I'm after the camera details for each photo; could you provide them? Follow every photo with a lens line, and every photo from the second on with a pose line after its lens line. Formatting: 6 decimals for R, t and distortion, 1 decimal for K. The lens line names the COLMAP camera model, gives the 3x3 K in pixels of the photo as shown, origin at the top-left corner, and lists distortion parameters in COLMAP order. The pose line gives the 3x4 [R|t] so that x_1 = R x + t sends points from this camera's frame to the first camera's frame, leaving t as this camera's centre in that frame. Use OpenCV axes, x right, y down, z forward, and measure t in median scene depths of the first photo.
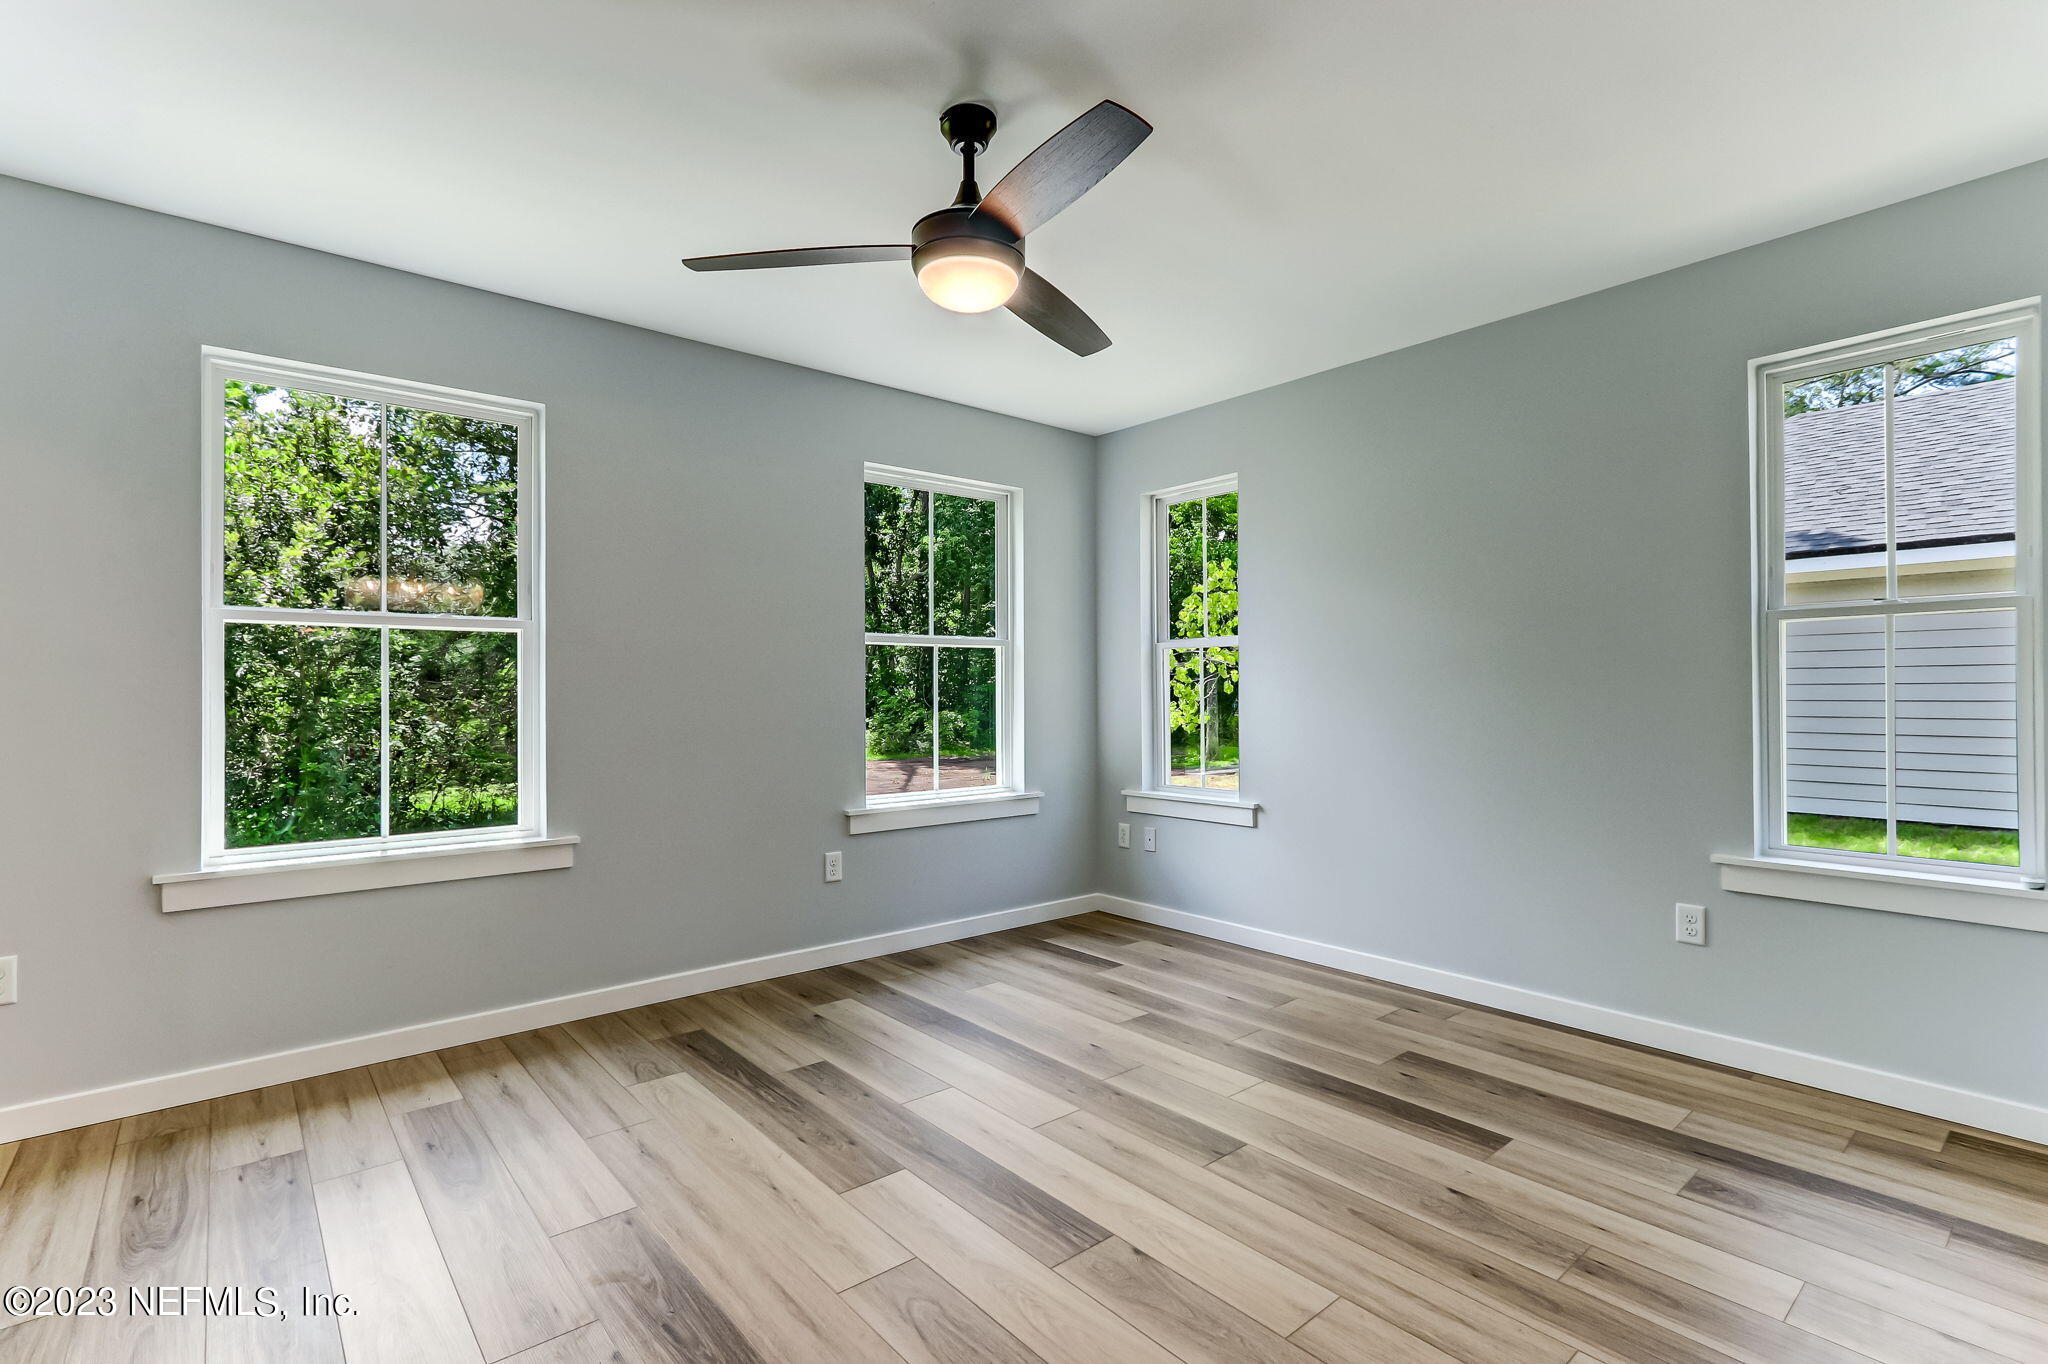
lens RADIAL K [[940.6, 0, 1012.9], [0, 940.6, 689.3], [0, 0, 1]] dist [-0.000485, 0.000831]
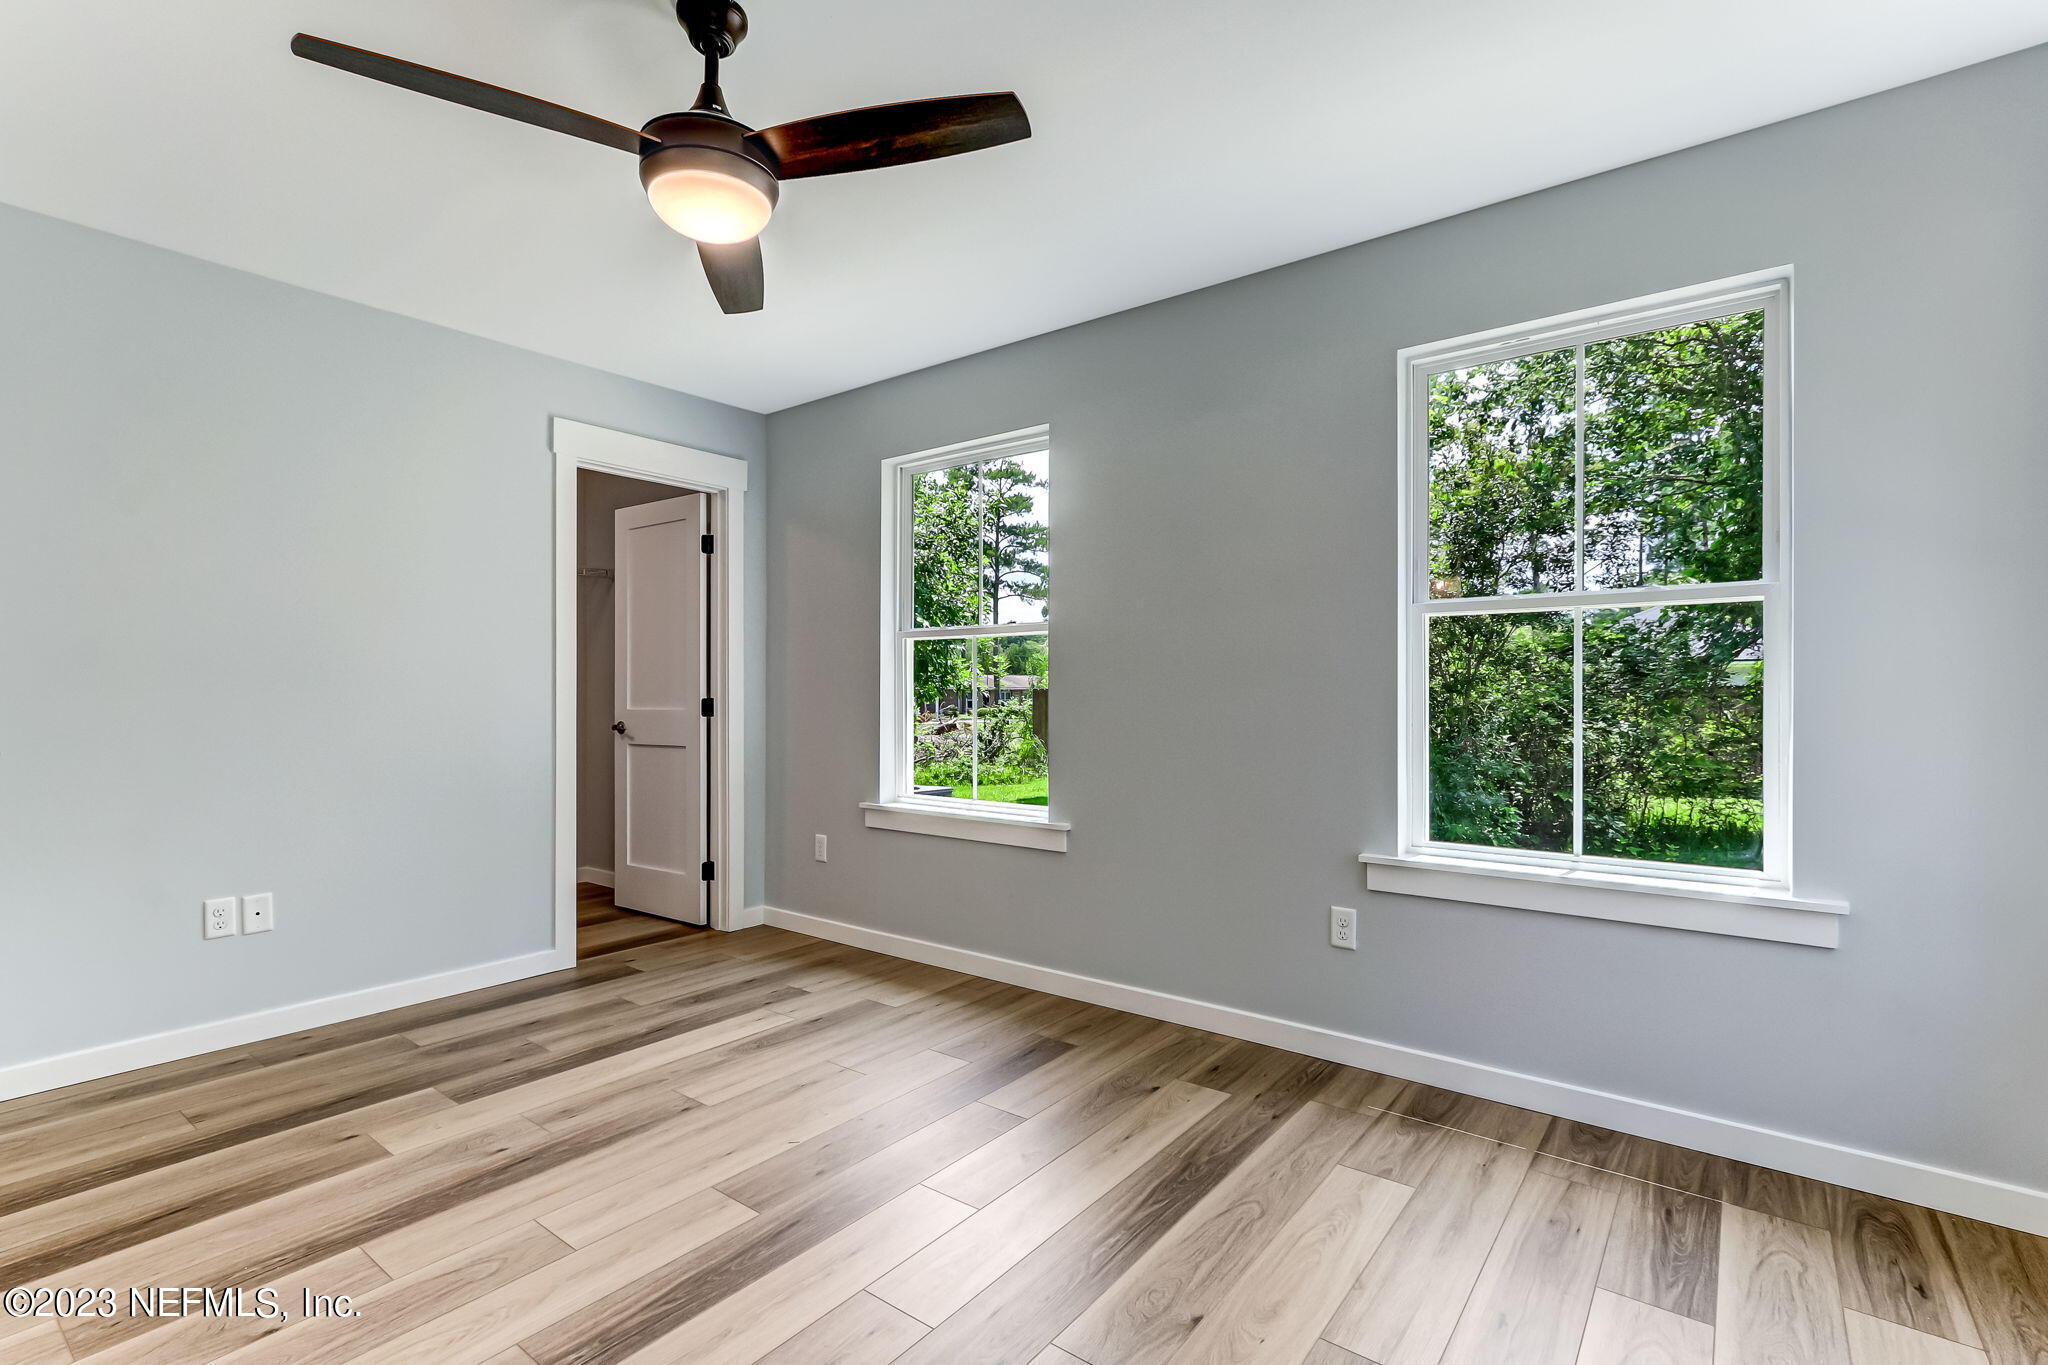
lens RADIAL K [[951.0, 0, 1018.1], [0, 951.0, 696.4], [0, 0, 1]] dist [-0.002041, 0.000986]
pose [[0.216717, 0.009586, -0.976187, 0.593664], [0.000619, 0.999950, 0.009957, 0.003271], [0.976234, -0.002762, 0.216700, 0.754270]]
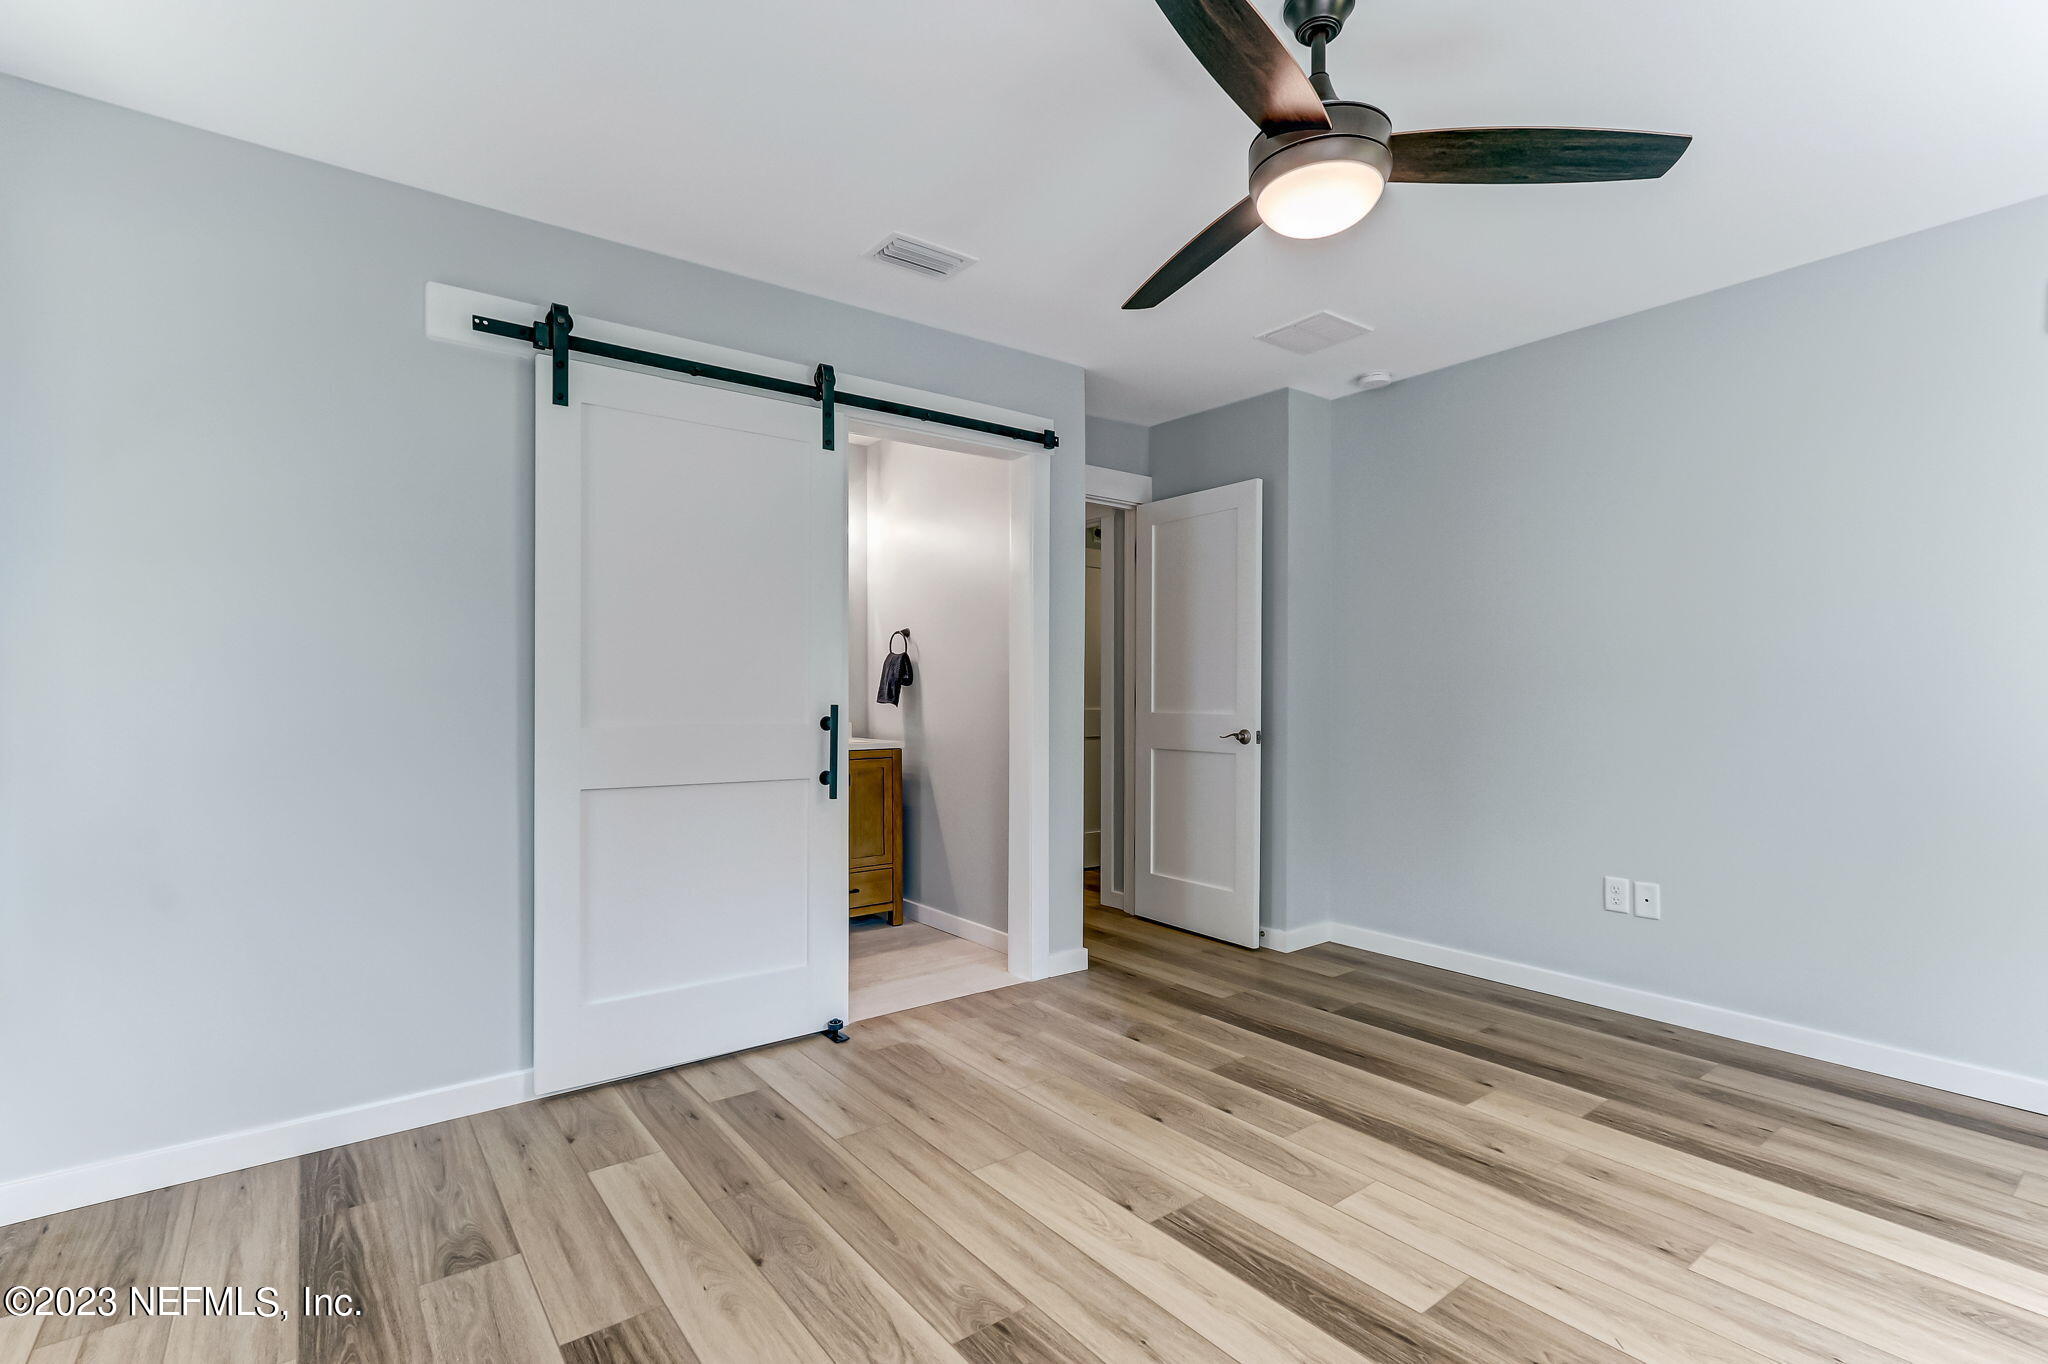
lens RADIAL K [[951.0, 0, 1018.1], [0, 951.0, 695.9], [0, 0, 1]] dist [-0.002041, 0.000986]
pose [[-0.998982, 0.002313, 0.045058, 0.128056], [0.002510, 0.999988, 0.004305, 0.001106], [-0.045047, 0.004414, -0.998975, 1.289090]]
